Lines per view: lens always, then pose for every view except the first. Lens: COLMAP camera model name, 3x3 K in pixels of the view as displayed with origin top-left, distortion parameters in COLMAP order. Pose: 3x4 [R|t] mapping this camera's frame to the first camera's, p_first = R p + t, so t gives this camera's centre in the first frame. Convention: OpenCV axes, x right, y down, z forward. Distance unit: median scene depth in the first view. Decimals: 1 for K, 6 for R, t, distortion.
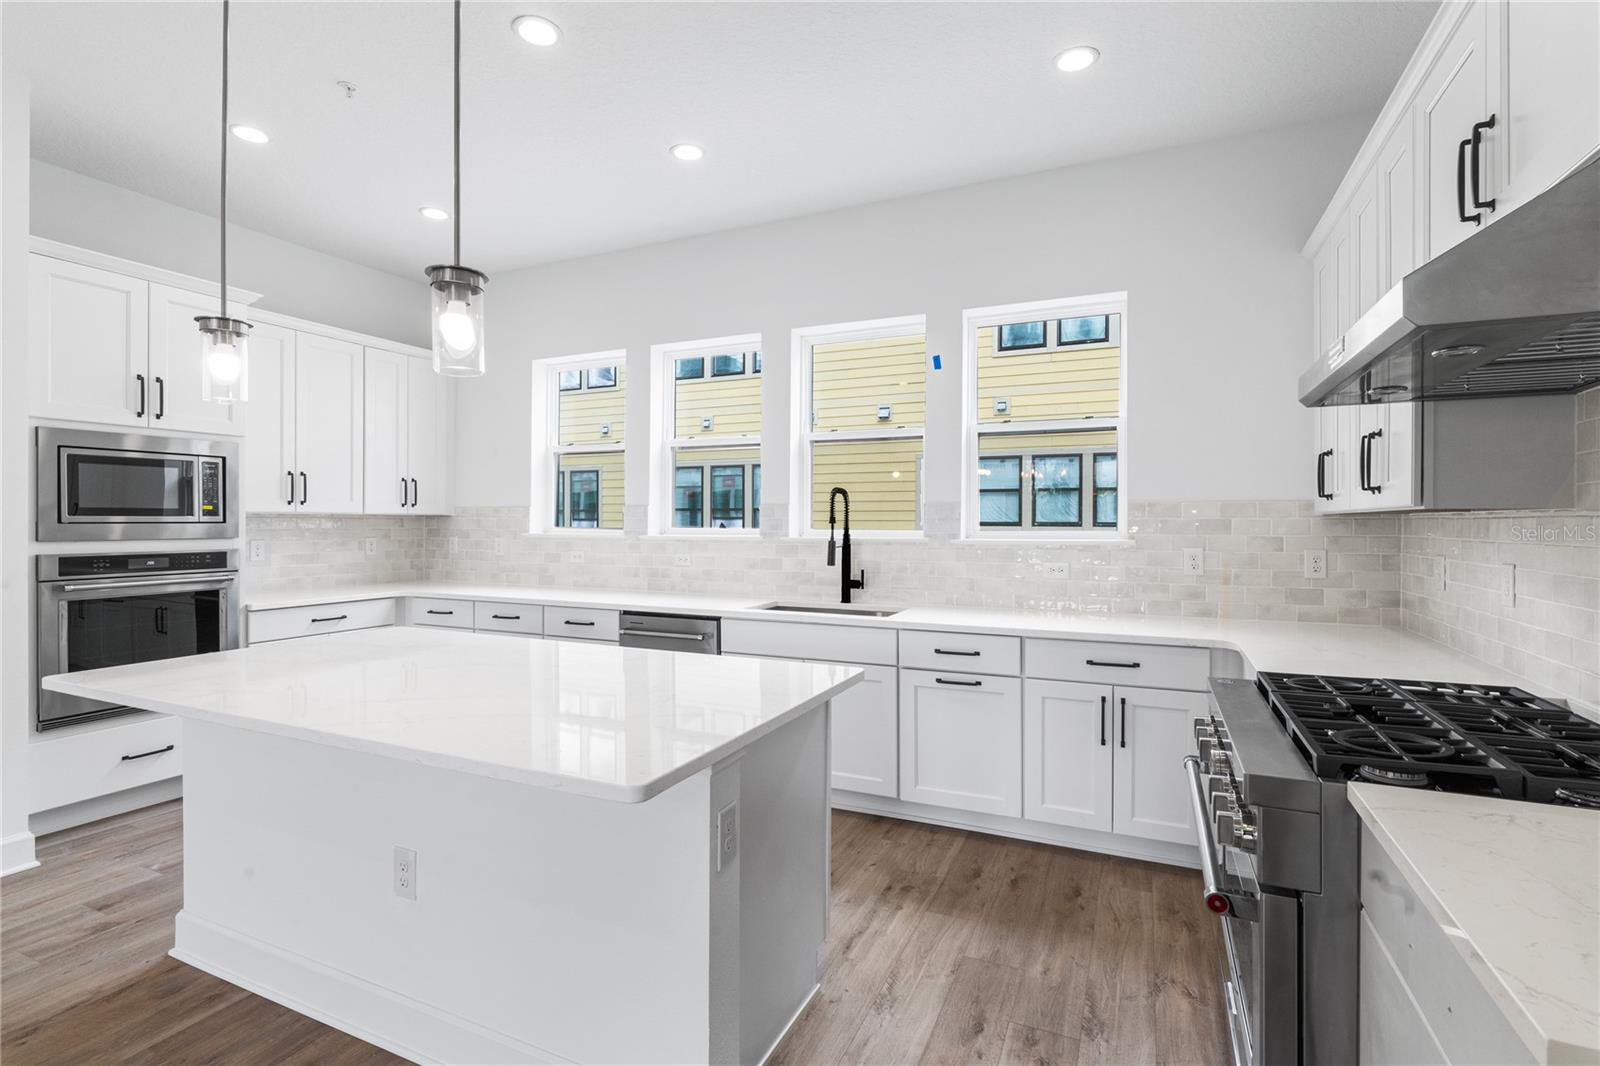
lens RADIAL K [[746.5, 0, 799.6], [0, 746.5, 525.9], [0, 0, 1]] dist [-0.002022, -0.000660]
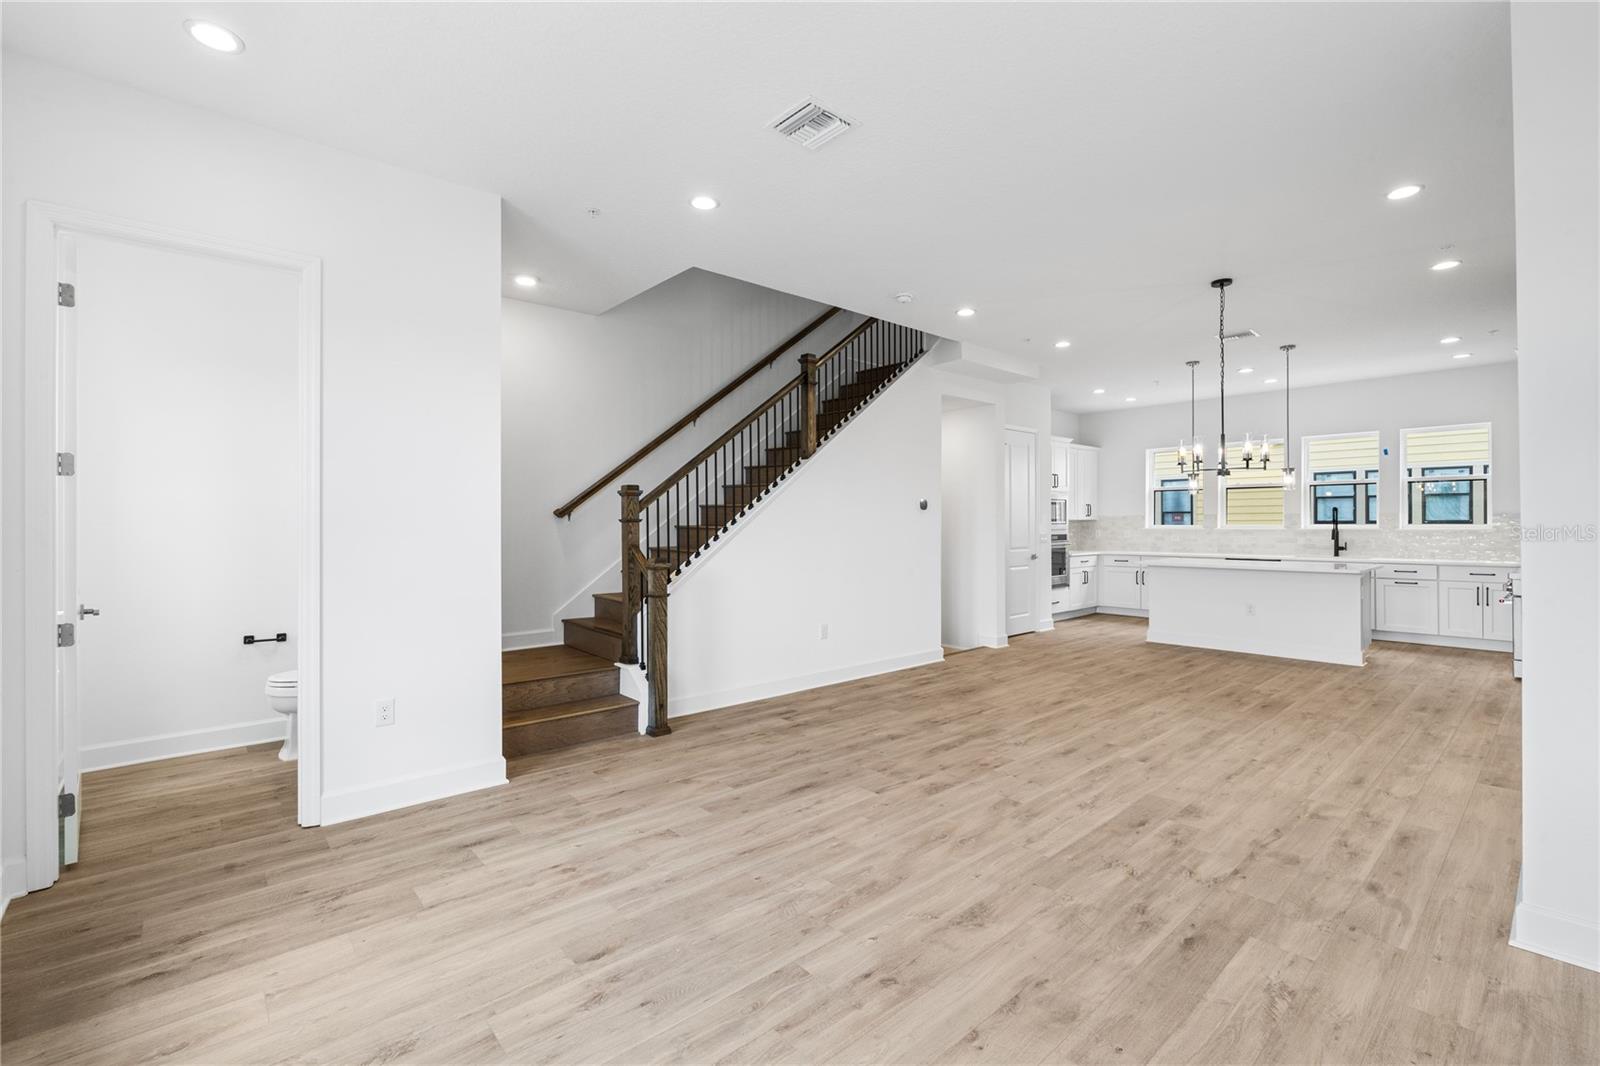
lens RADIAL K [[698.0, 0, 799.1], [0, 698.0, 523.8], [0, 0, 1]] dist [-0.001721, -0.001546]
pose [[0.916267, -0.007801, -0.400493, -0.641503], [0.006184, 0.999967, -0.005331, 0.002965], [0.400521, 0.002408, 0.916284, -1.766771]]
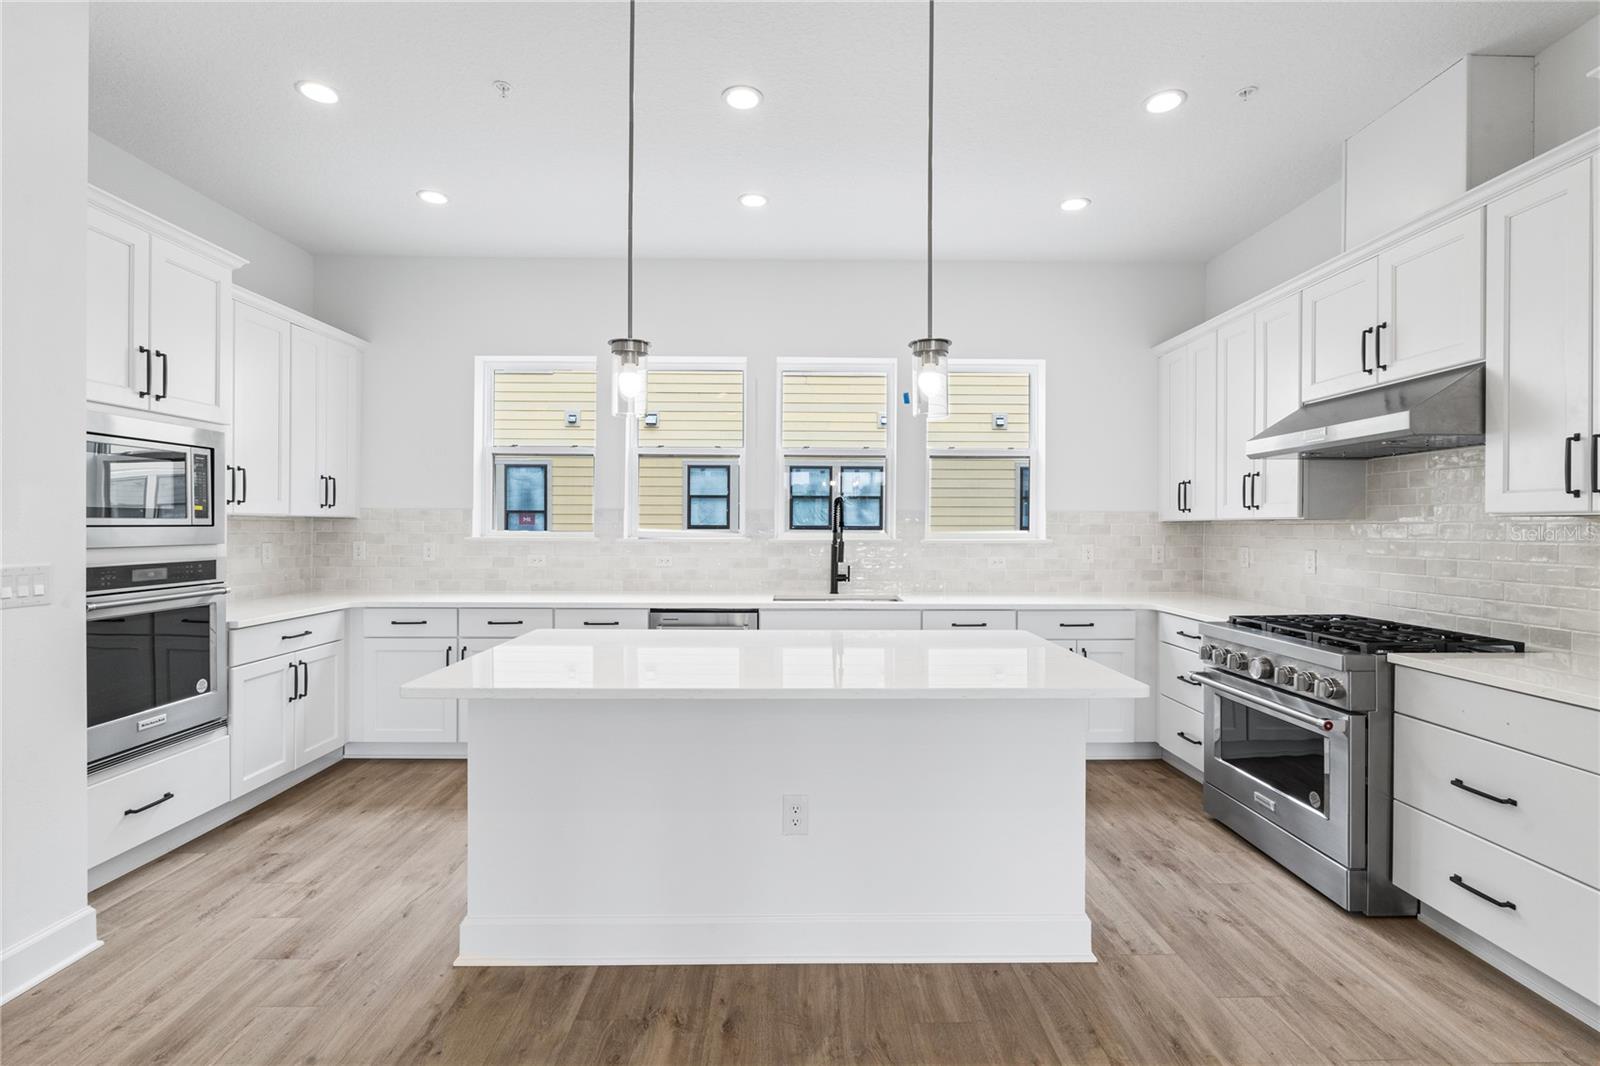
lens RADIAL K [[746.5, 0, 798.9], [0, 746.5, 530.5], [0, 0, 1]] dist [-0.002022, -0.000660]
pose [[0.902611, -0.001390, 0.430454, -0.534945], [0.000847, 0.999999, 0.001454, 0.000625], [-0.430456, -0.000948, 0.902611, -0.051518]]
